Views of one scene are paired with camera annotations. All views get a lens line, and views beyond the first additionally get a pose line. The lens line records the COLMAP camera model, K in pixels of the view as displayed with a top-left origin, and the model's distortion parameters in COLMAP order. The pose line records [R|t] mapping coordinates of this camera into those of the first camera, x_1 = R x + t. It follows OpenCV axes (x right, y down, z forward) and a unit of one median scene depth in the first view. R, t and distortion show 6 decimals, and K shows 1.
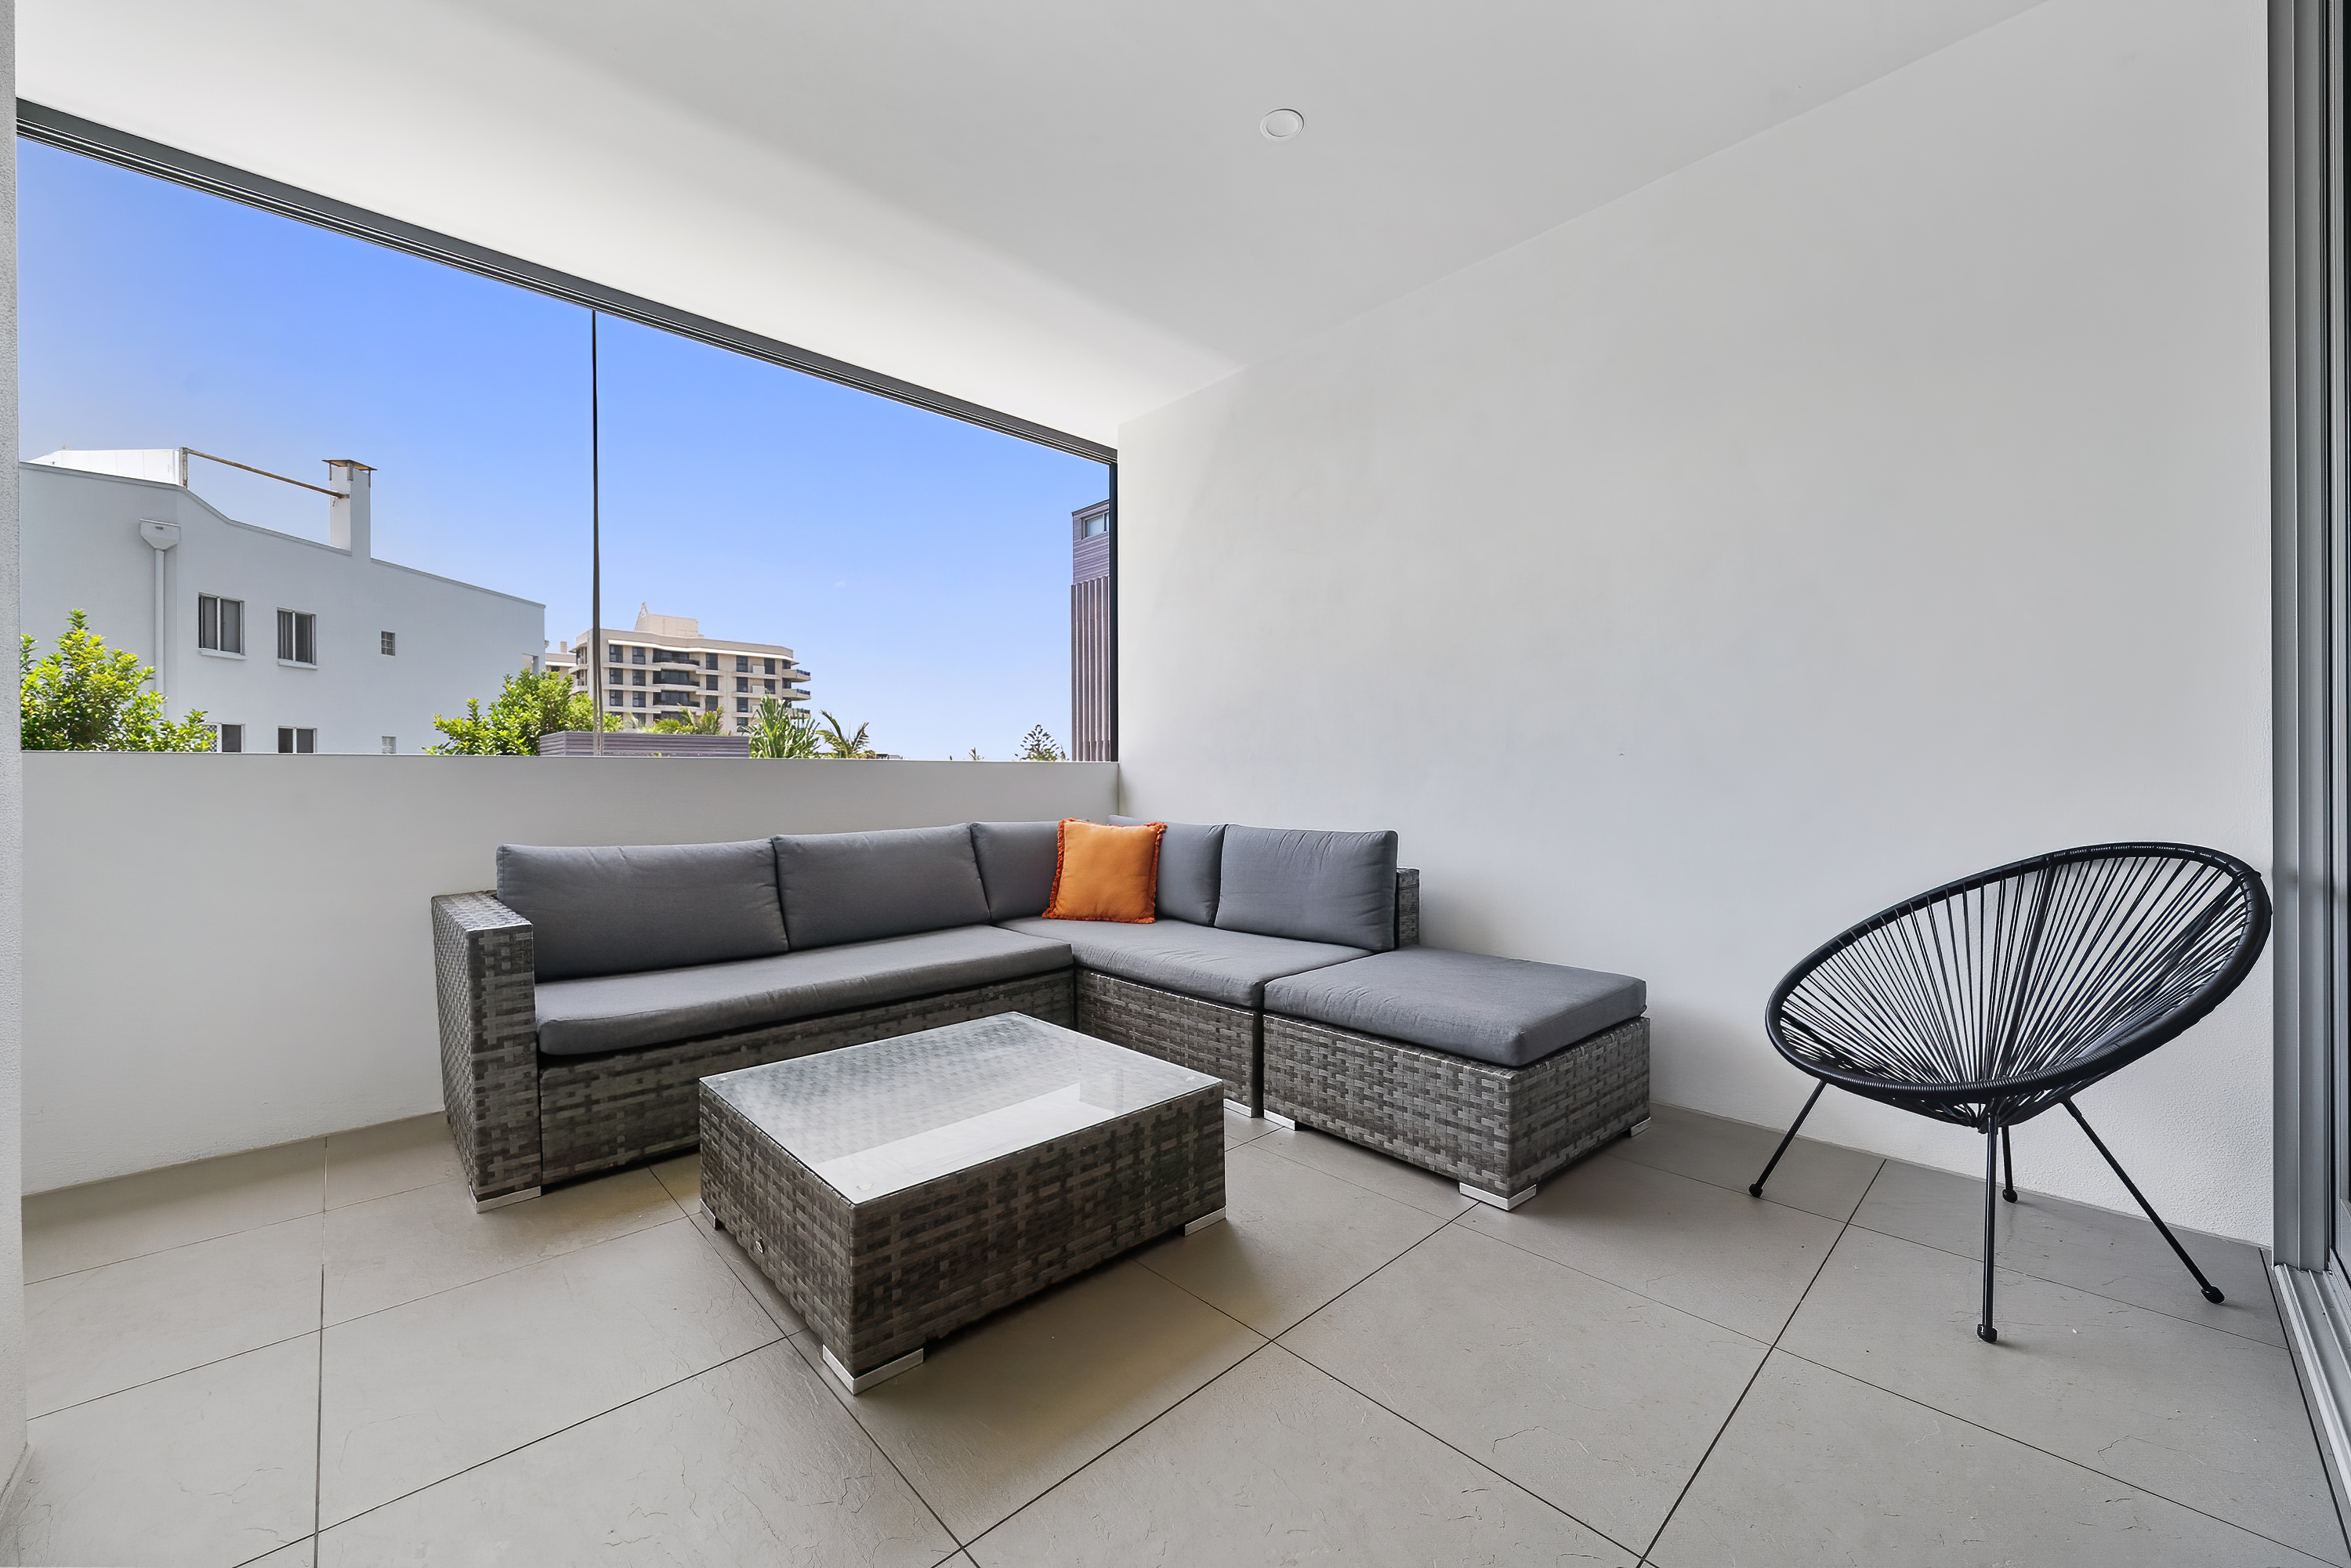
lens RADIAL K [[876.7, 0, 1173.1], [0, 876.7, 789.1], [0, 0, 1]] dist [-0.005753, -0.000747]
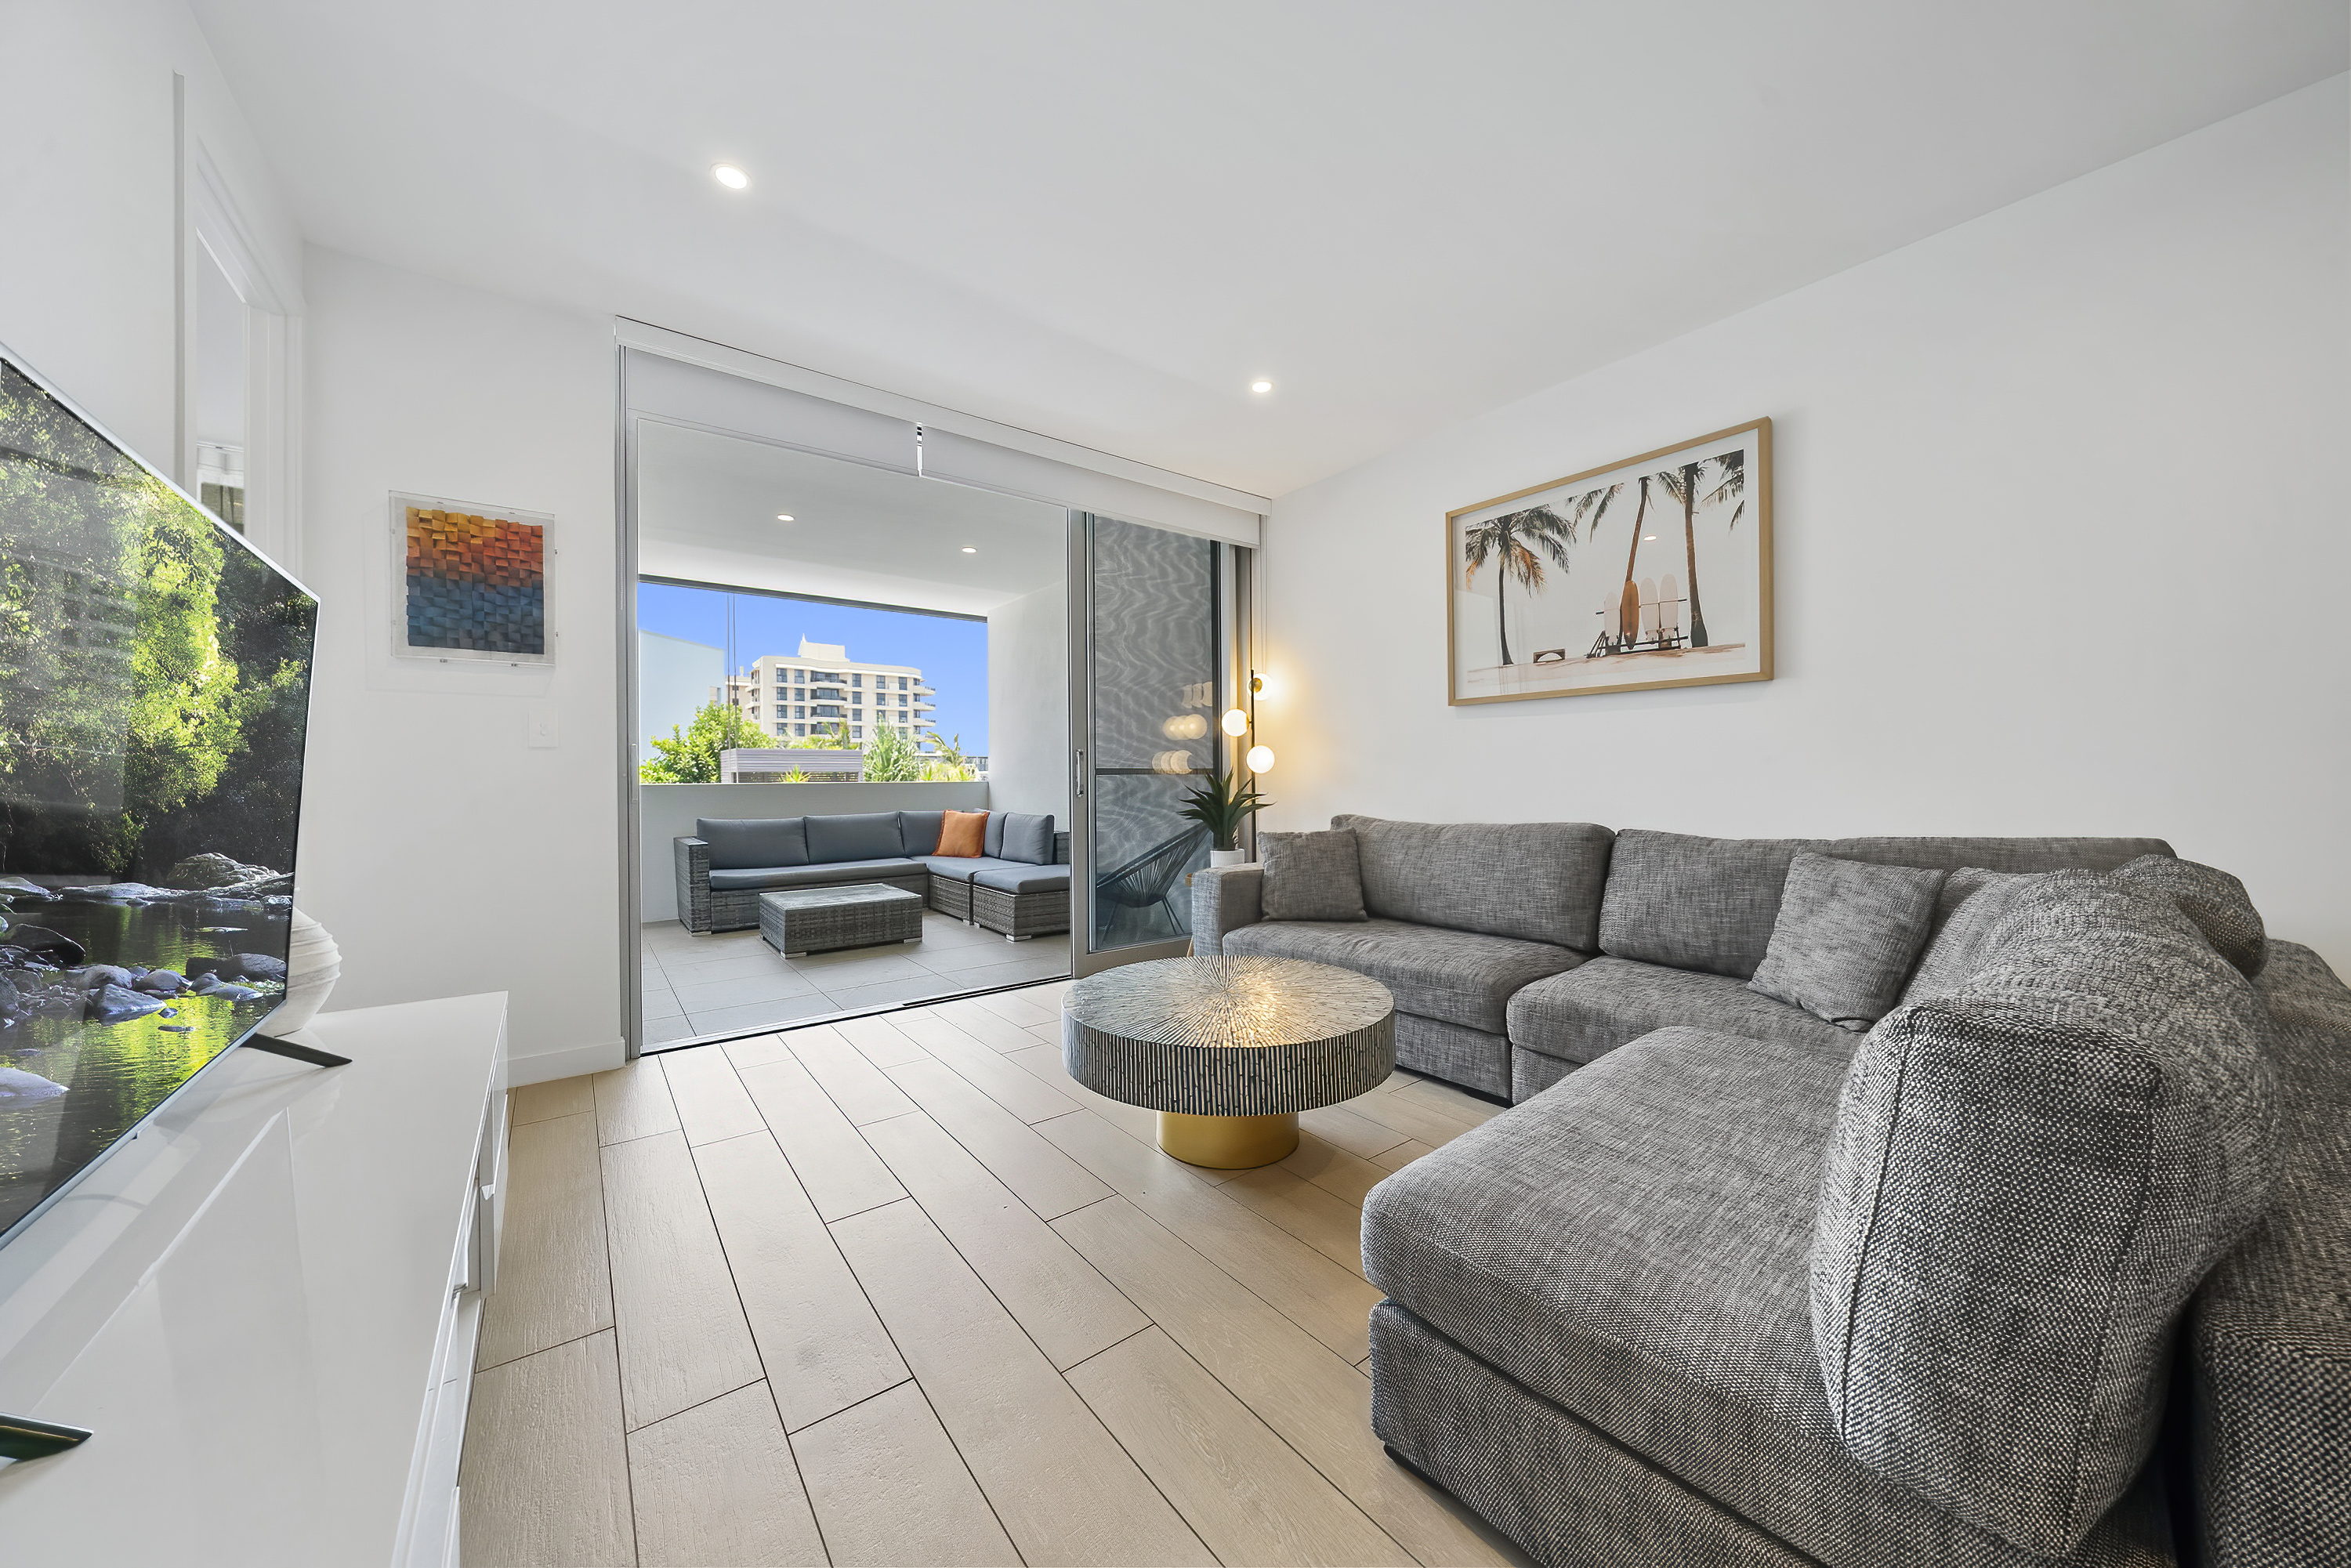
lens RADIAL K [[804.7, 0, 1166.1], [0, 804.7, 784.1], [0, 0, 1]] dist [-0.009886, 0.000694]
pose [[0.992400, -0.001242, -0.123051, 0.122292], [0.000943, 0.999996, -0.002490, -0.004120], [0.123054, 0.002355, 0.992397, -0.161662]]
